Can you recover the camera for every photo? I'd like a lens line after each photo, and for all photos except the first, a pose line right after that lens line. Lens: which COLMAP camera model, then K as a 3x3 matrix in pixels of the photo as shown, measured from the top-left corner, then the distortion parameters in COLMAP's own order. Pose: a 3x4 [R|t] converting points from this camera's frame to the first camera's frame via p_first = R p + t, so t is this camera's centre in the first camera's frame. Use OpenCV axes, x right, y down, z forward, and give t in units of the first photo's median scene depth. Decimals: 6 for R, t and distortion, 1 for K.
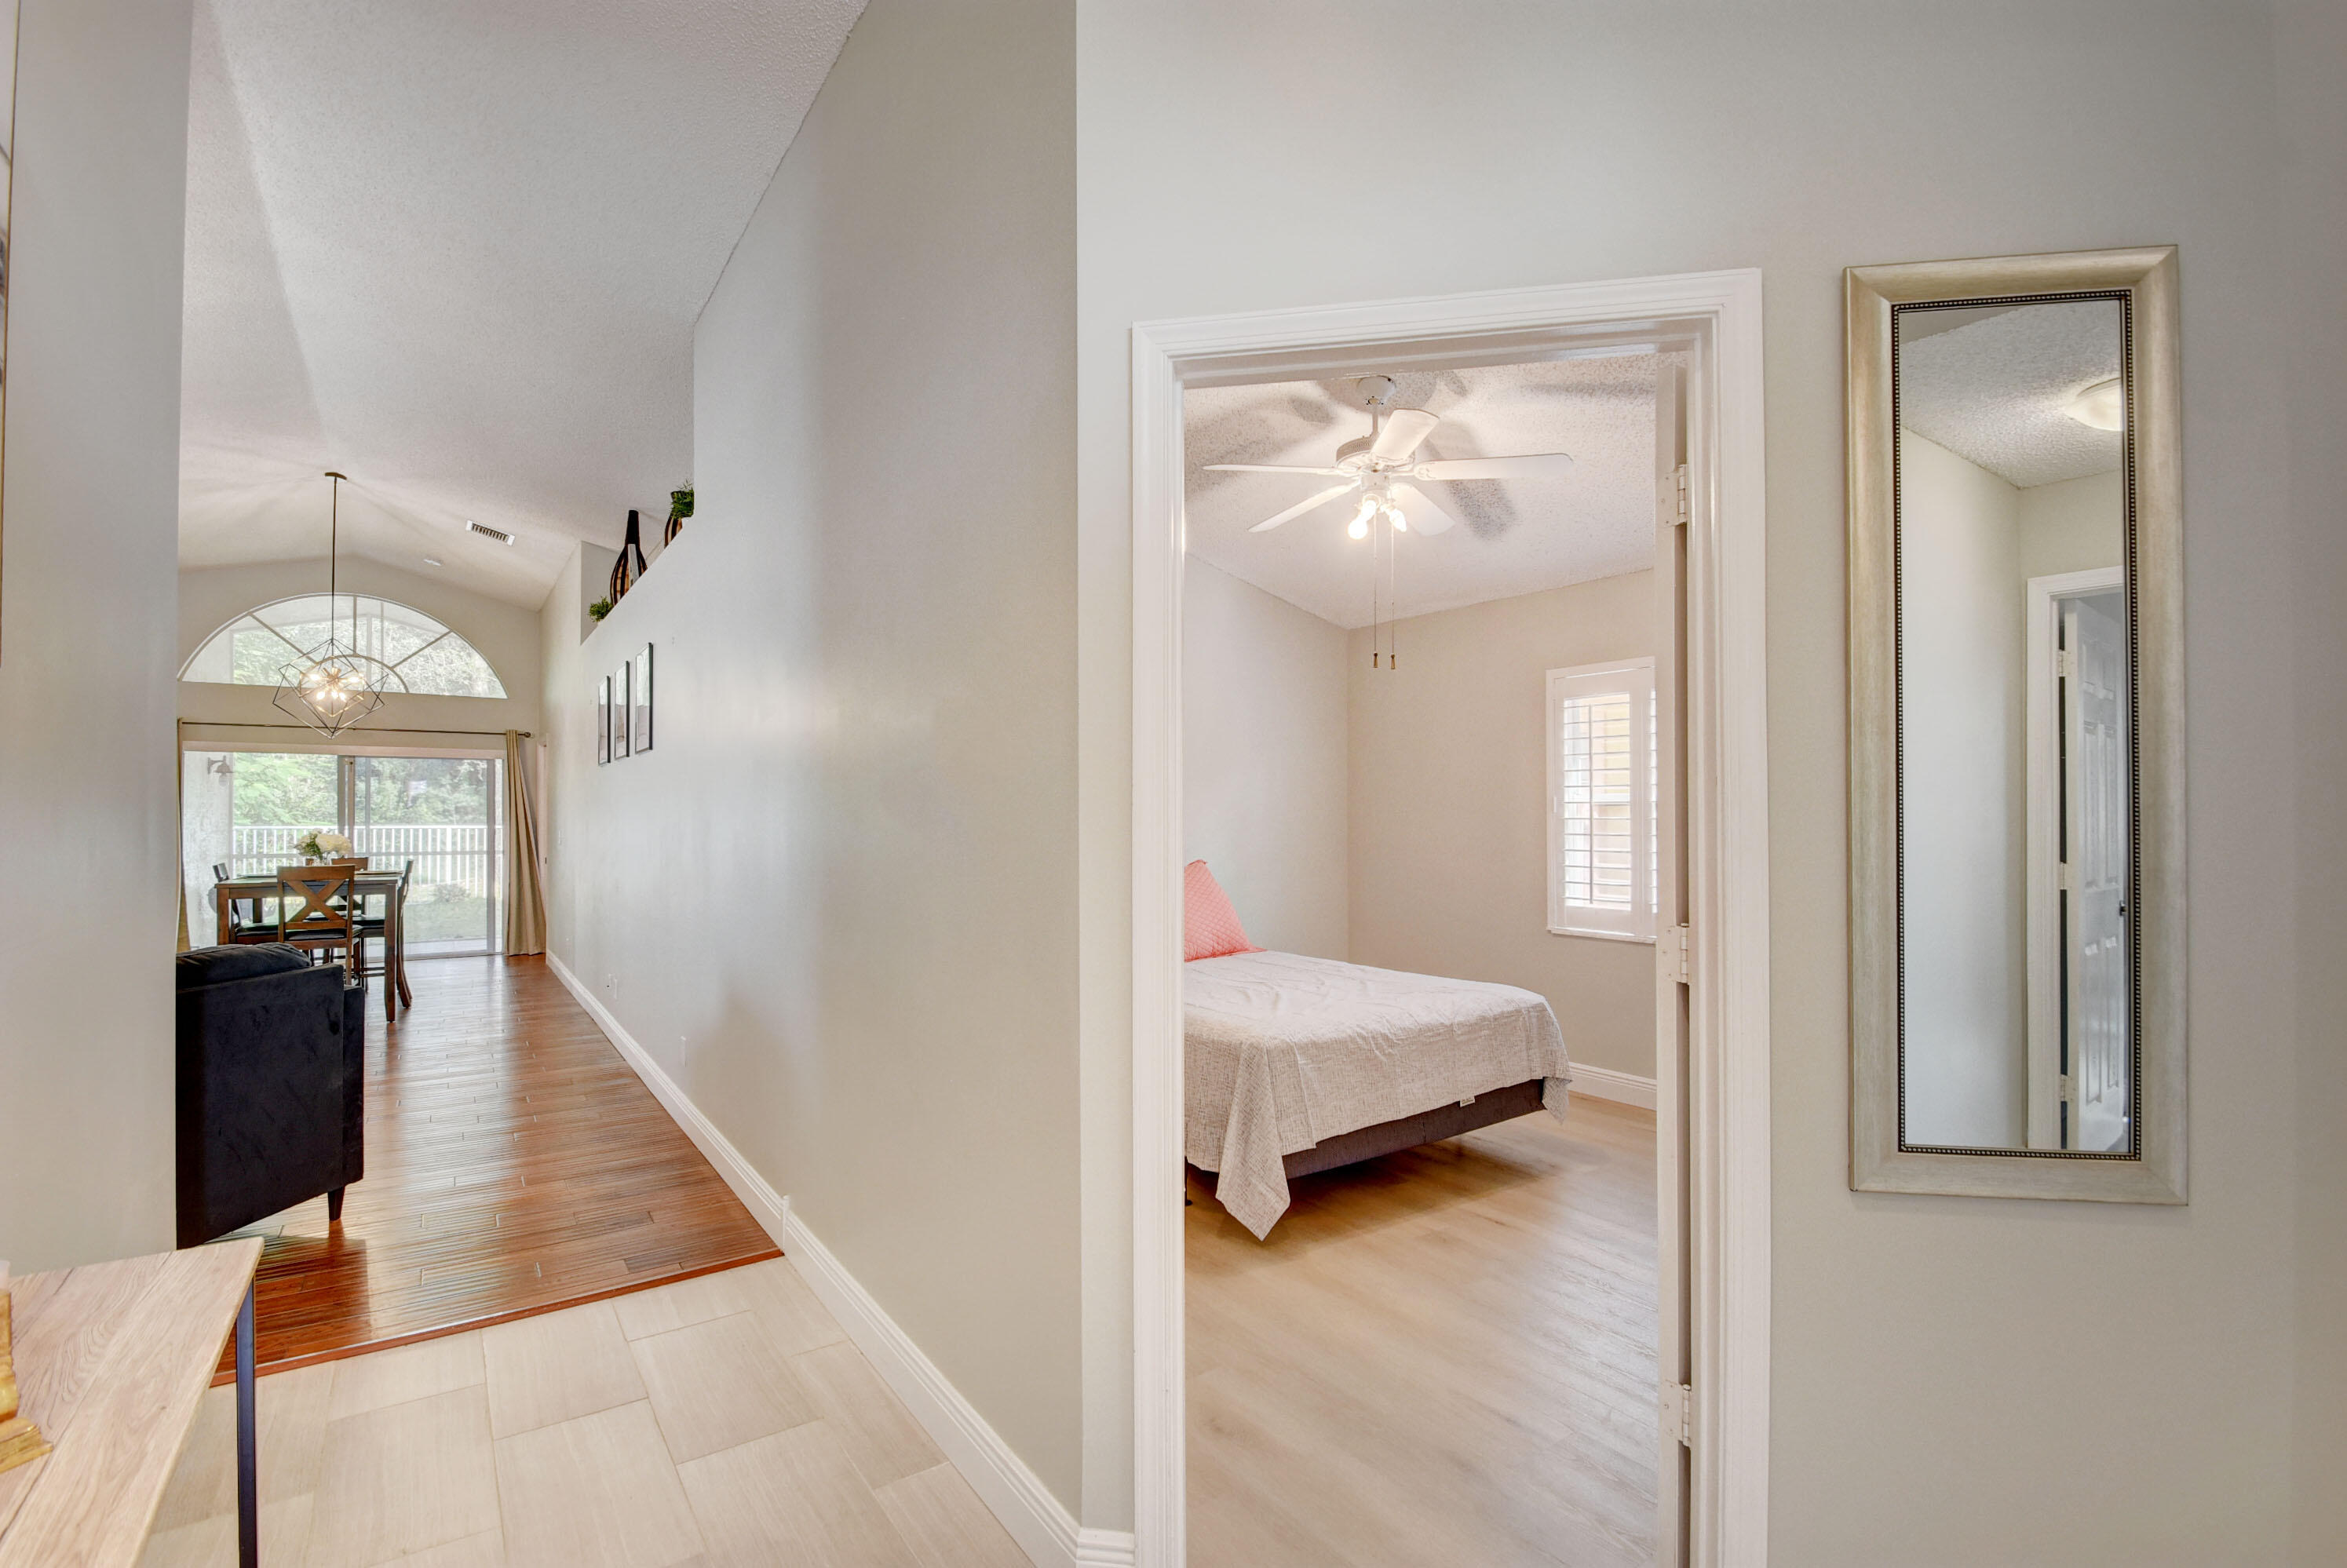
lens RADIAL K [[1045.4, 0, 1169.4], [0, 1045.4, 791.9], [0, 0, 1]] dist [-0.008300, -0.000686]
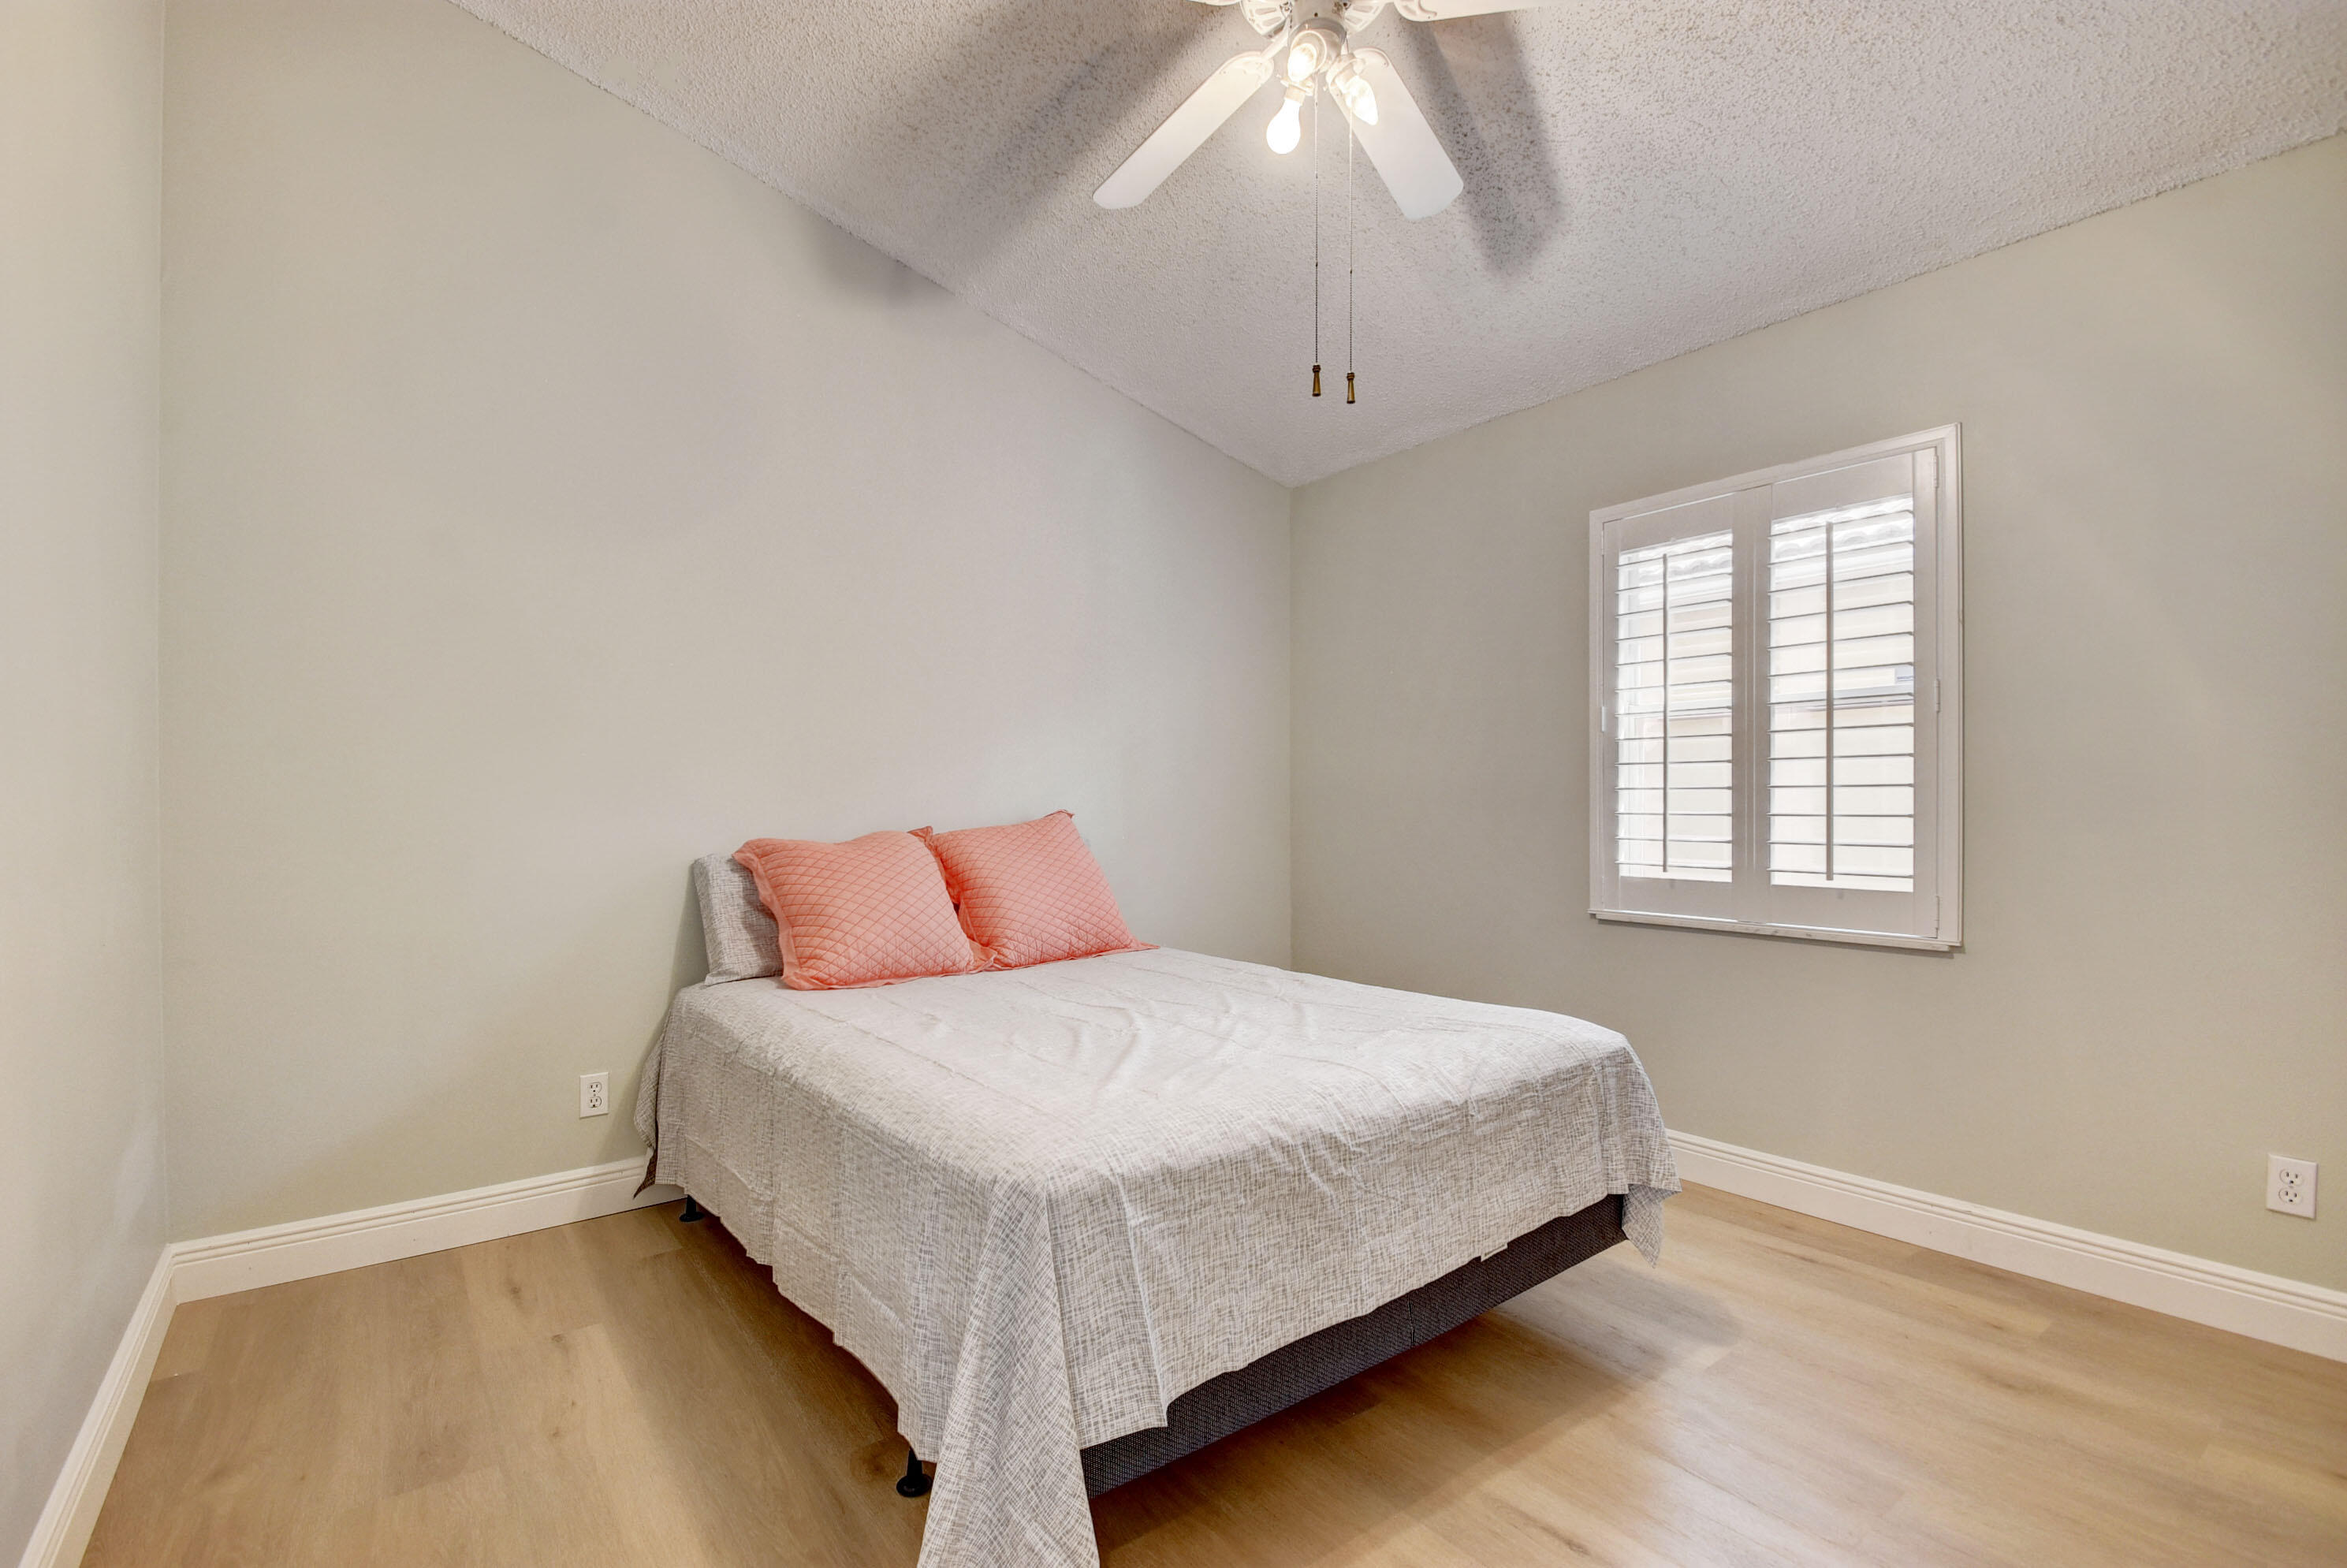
lens RADIAL K [[1045.5, 0, 1179.1], [0, 1045.5, 789.5], [0, 0, 1]] dist [-0.008300, -0.000686]
pose [[0.999167, -0.000469, 0.040799, 0.109030], [0.000021, 0.999940, 0.010973, 0.064985], [-0.040802, -0.010963, 0.999107, 0.490371]]
